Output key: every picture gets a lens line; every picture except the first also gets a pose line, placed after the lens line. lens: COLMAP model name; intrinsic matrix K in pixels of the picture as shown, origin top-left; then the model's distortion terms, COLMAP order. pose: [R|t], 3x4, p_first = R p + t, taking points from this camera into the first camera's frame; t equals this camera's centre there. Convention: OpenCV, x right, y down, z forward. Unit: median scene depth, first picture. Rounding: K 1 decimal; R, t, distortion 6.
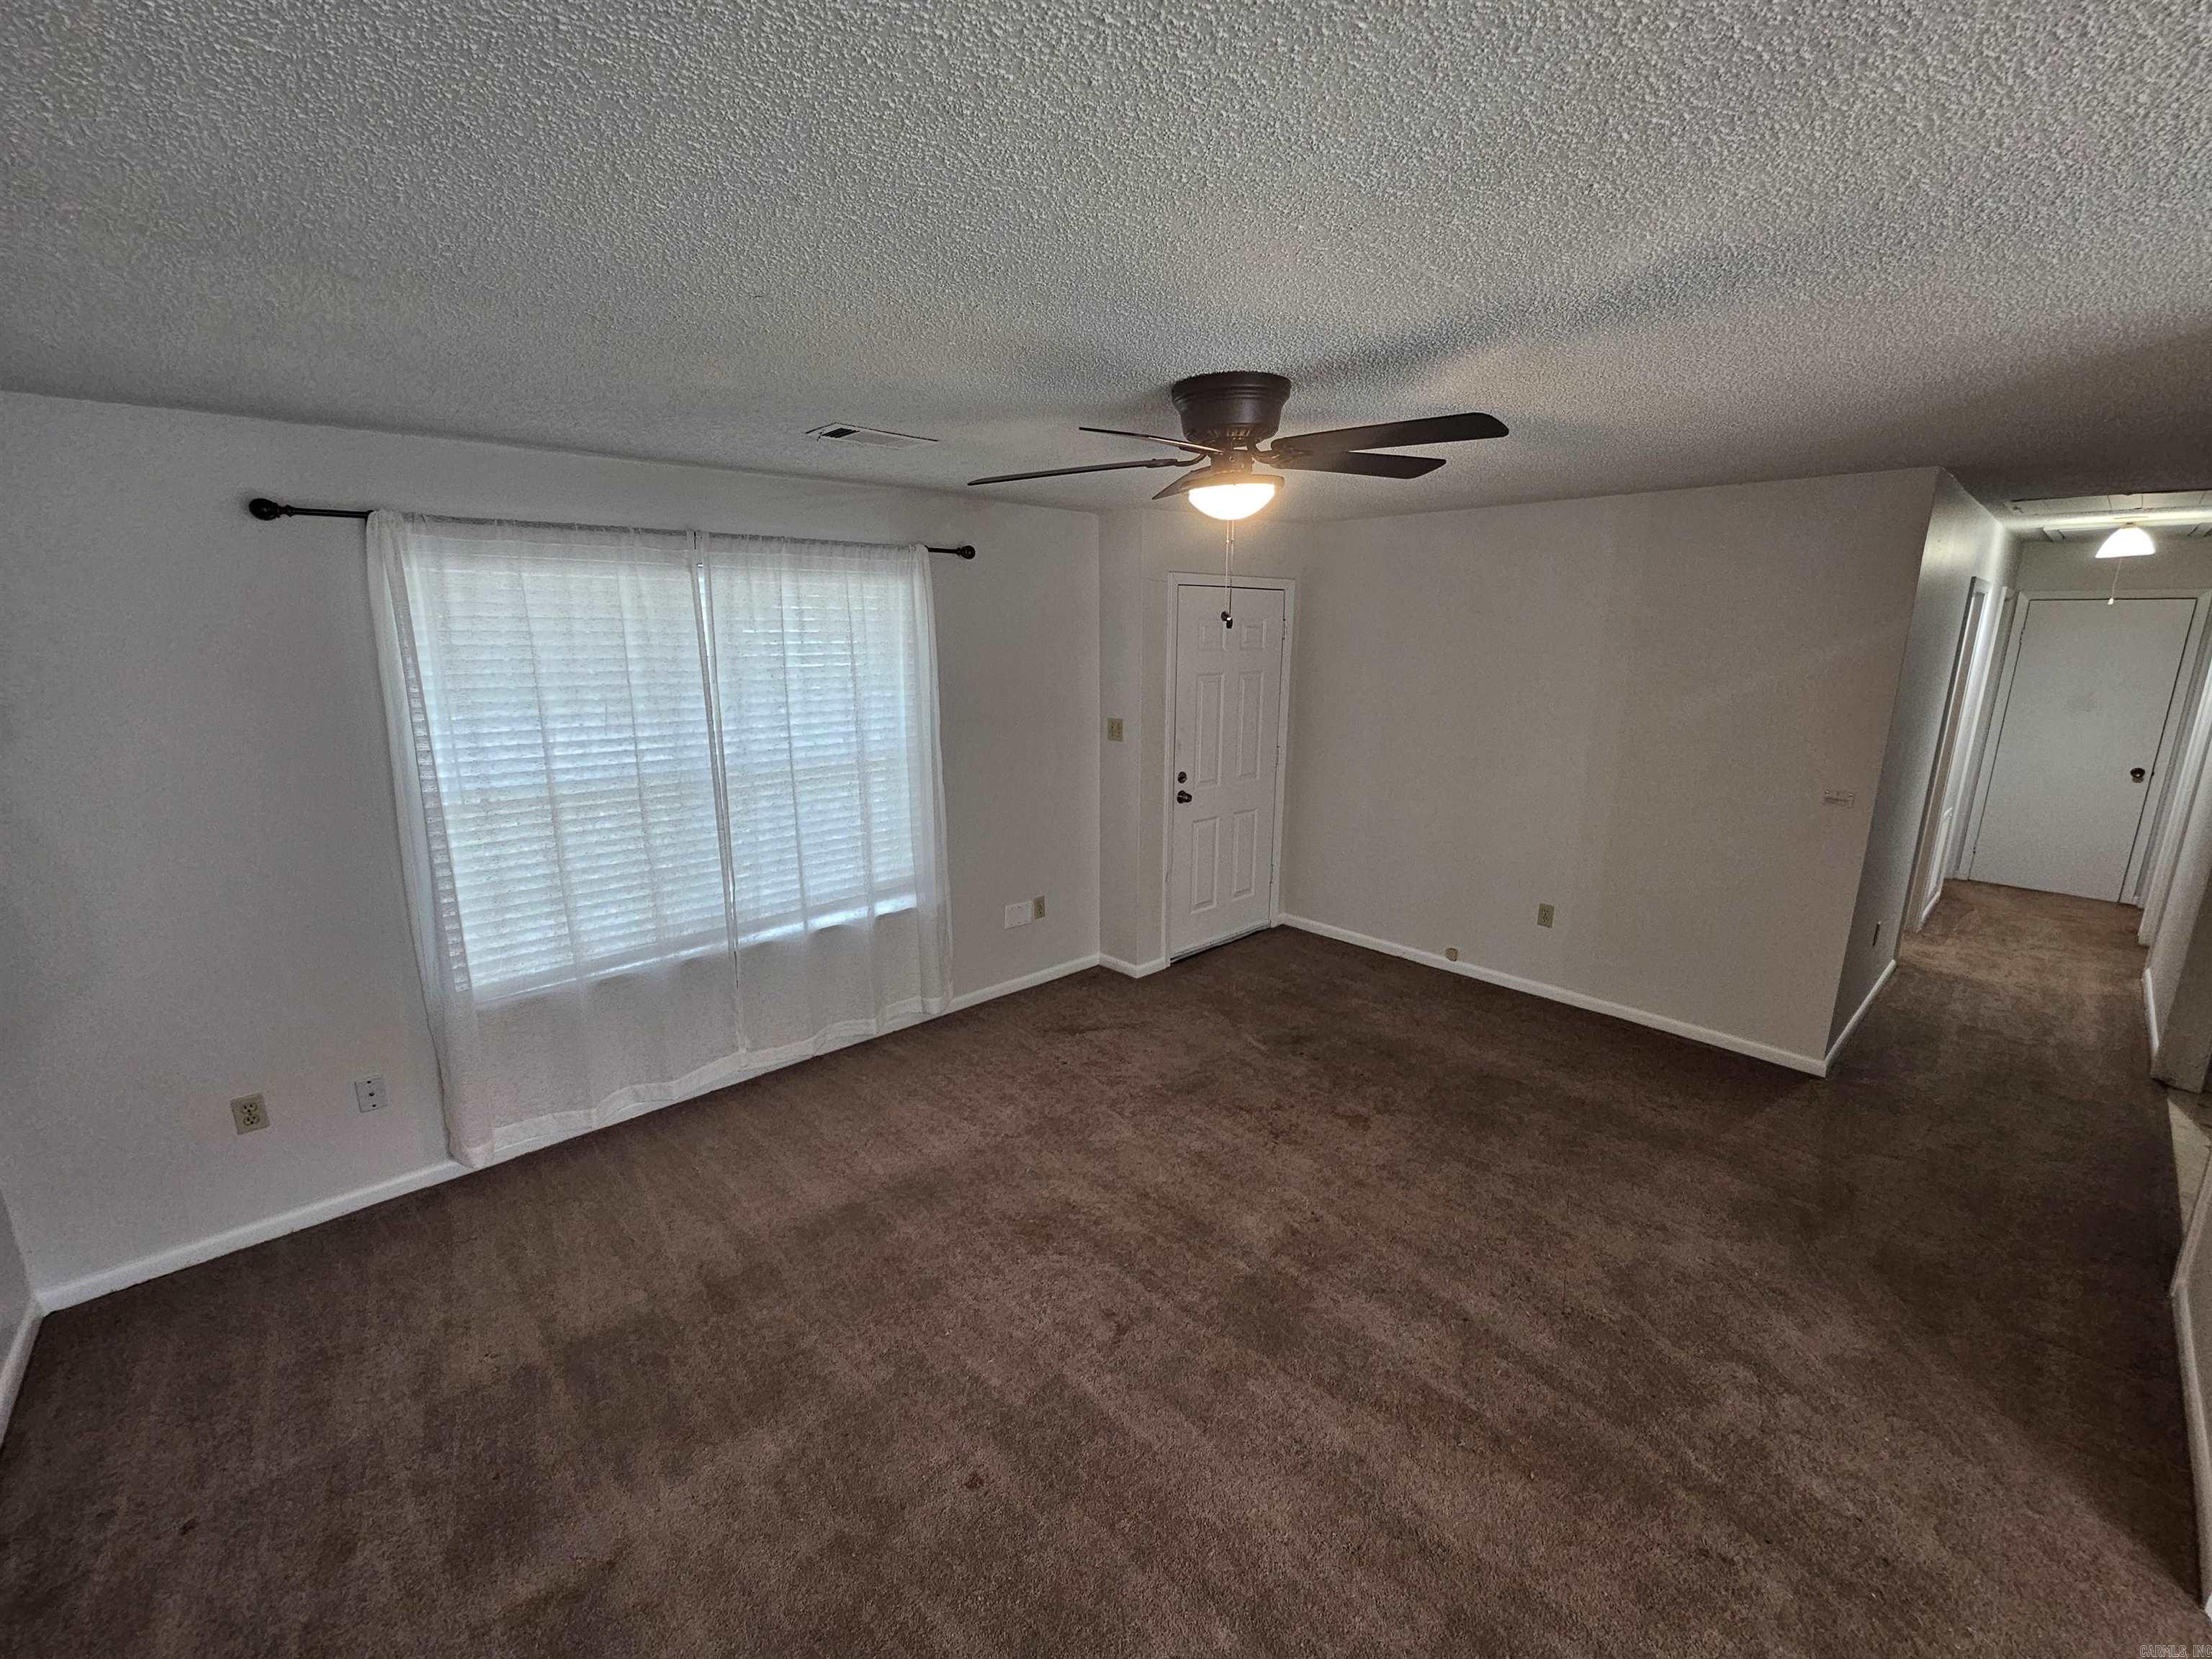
lens RADIAL K [[911.2, 0, 1113.5], [0, 911.2, 821.9], [0, 0, 1]] dist [-0.003882, 0.000892]
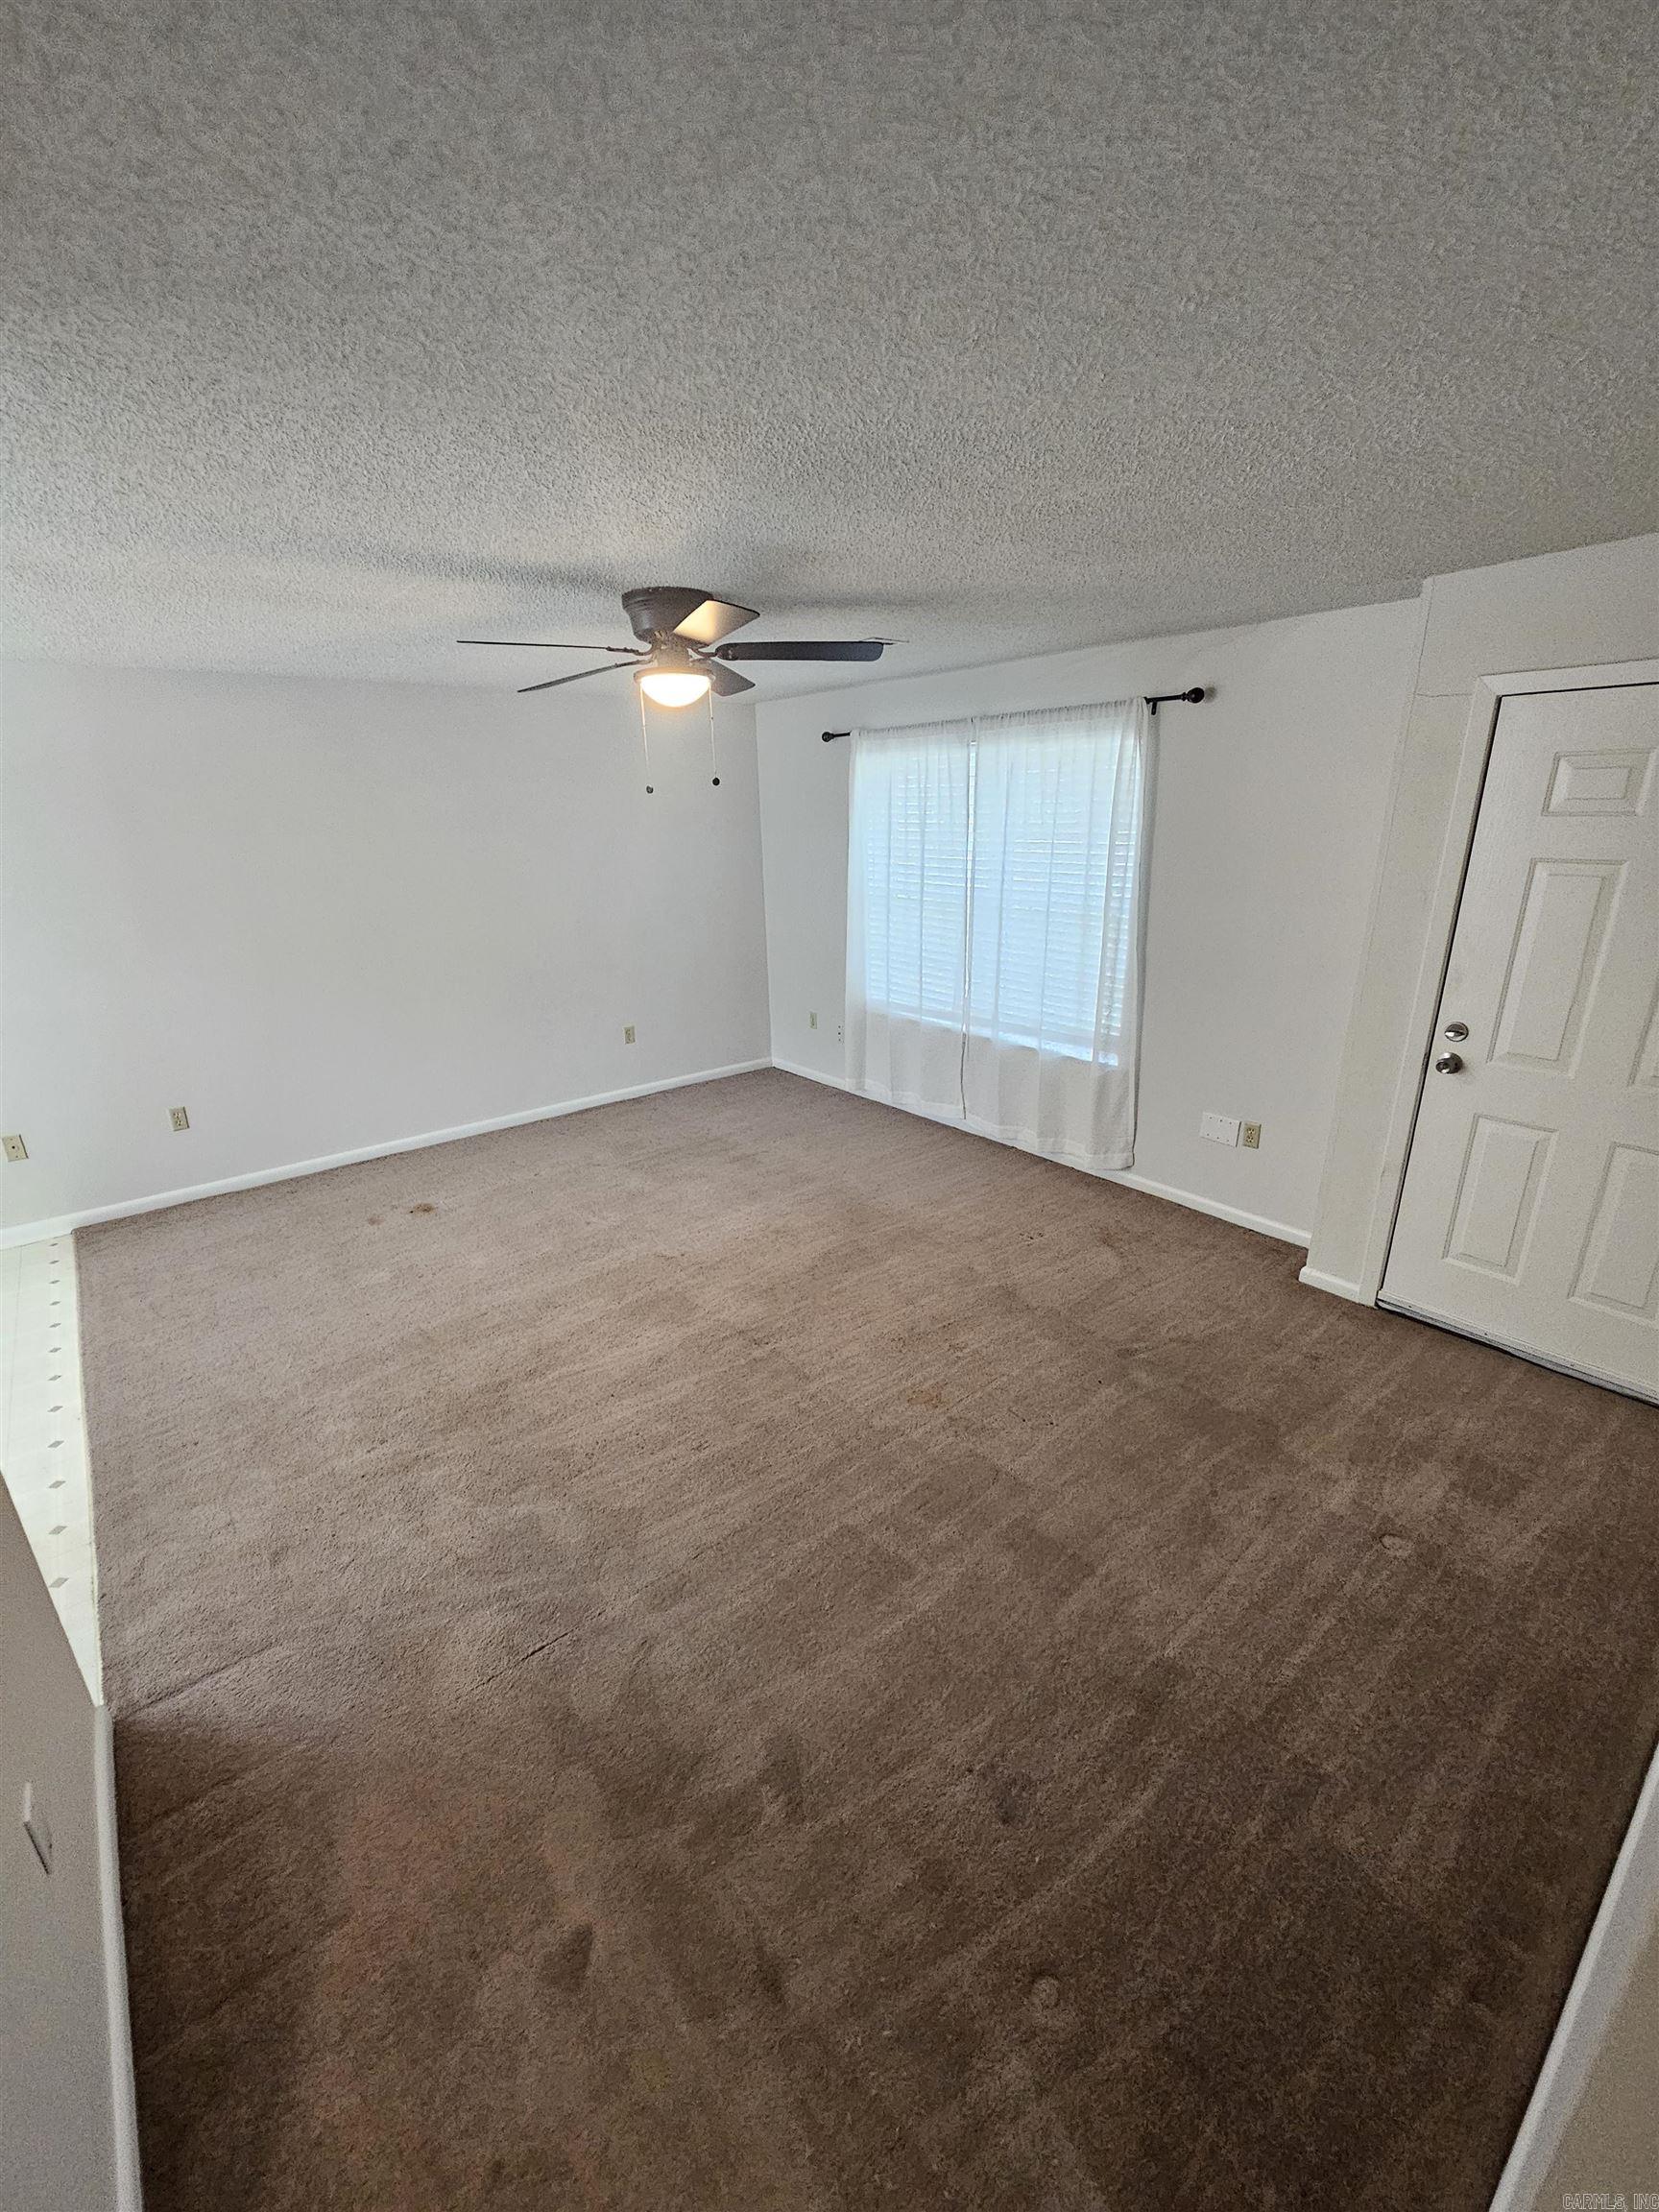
lens RADIAL K [[911.2, 0, 829.5], [0, 911.2, 1106.0], [0, 0, 1]] dist [-0.003882, 0.000892]
pose [[-0.069420, 0.316430, -0.946073, 0.875756], [-0.186581, 0.927507, 0.323911, -0.153625], [0.979984, 0.199005, -0.005348, 0.775077]]
